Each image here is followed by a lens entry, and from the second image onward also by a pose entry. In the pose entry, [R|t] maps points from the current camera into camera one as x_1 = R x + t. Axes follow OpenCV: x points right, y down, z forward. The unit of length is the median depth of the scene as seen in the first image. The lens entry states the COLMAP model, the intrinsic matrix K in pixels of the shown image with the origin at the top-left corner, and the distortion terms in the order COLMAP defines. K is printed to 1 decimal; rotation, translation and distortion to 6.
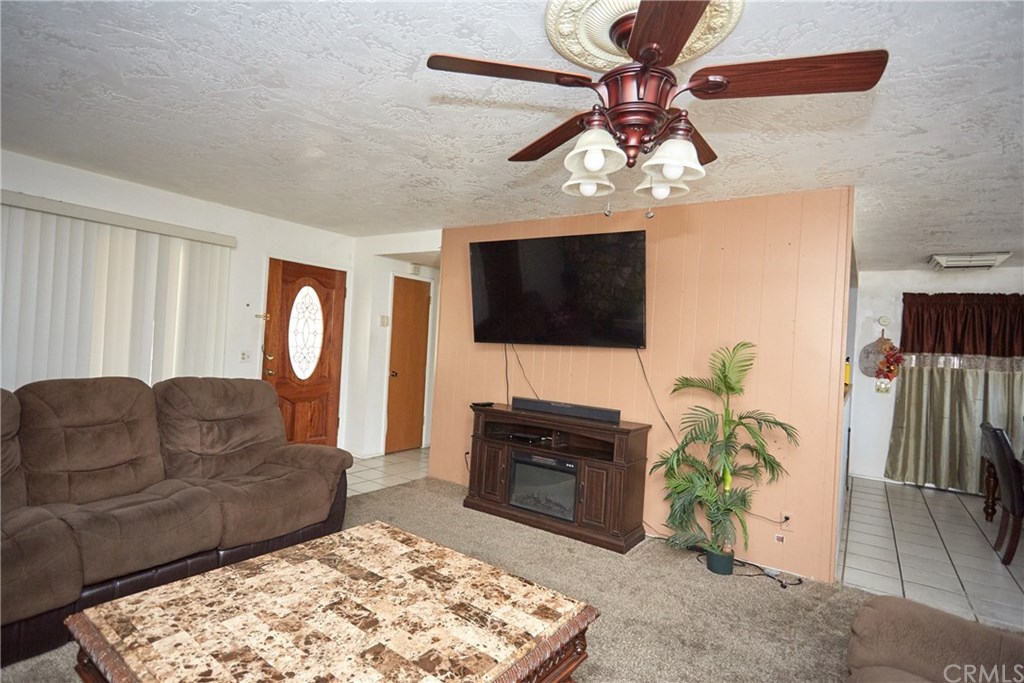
lens RADIAL K [[517.8, 0, 501.1], [0, 517.8, 338.7], [0, 0, 1]] dist [0.007637, -0.003550]
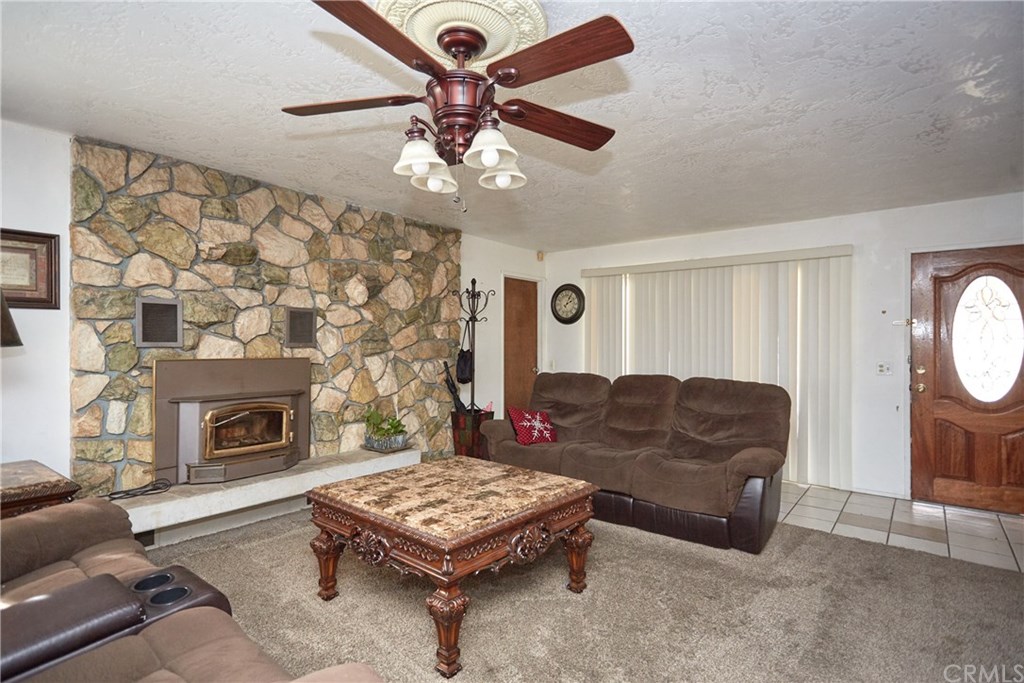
lens RADIAL K [[517.8, 0, 508.2], [0, 517.8, 342.6], [0, 0, 1]] dist [0.007637, -0.003550]
pose [[-0.067424, -0.059078, -0.995974, 1.349884], [-0.000777, 0.998248, -0.059161, 0.125034], [0.997724, -0.003215, -0.067352, 1.191859]]
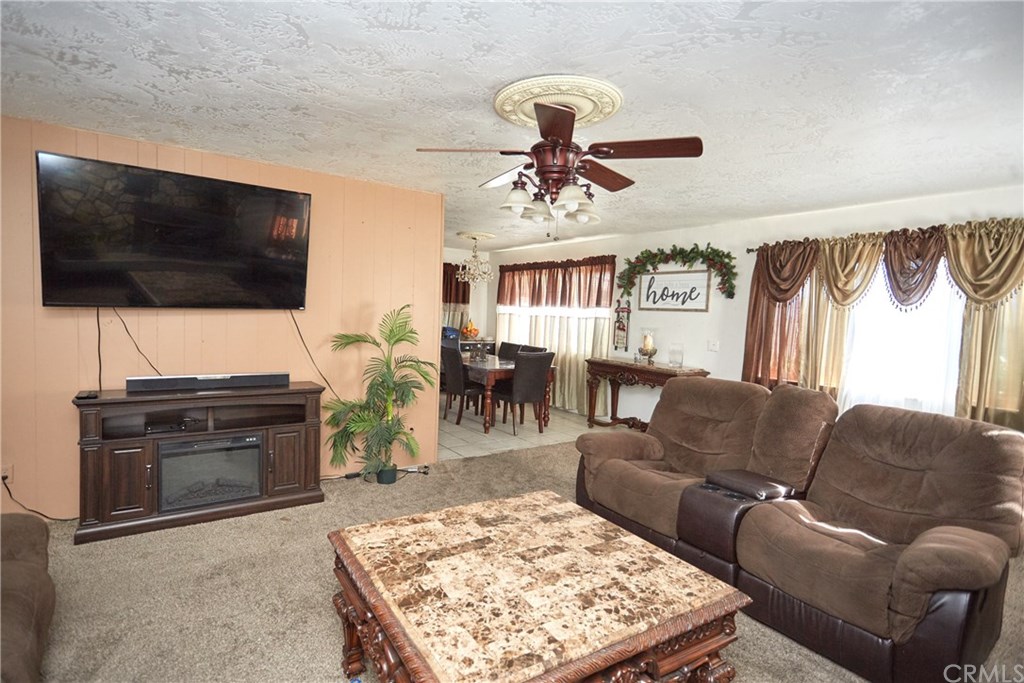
lens RADIAL K [[517.8, 0, 508.4], [0, 517.8, 341.6], [0, 0, 1]] dist [0.007637, -0.003550]
pose [[0.346261, -0.100815, 0.932706, -1.256154], [-0.024651, 0.992888, 0.116472, -0.109702], [-0.937814, -0.063322, 0.341313, 0.592316]]
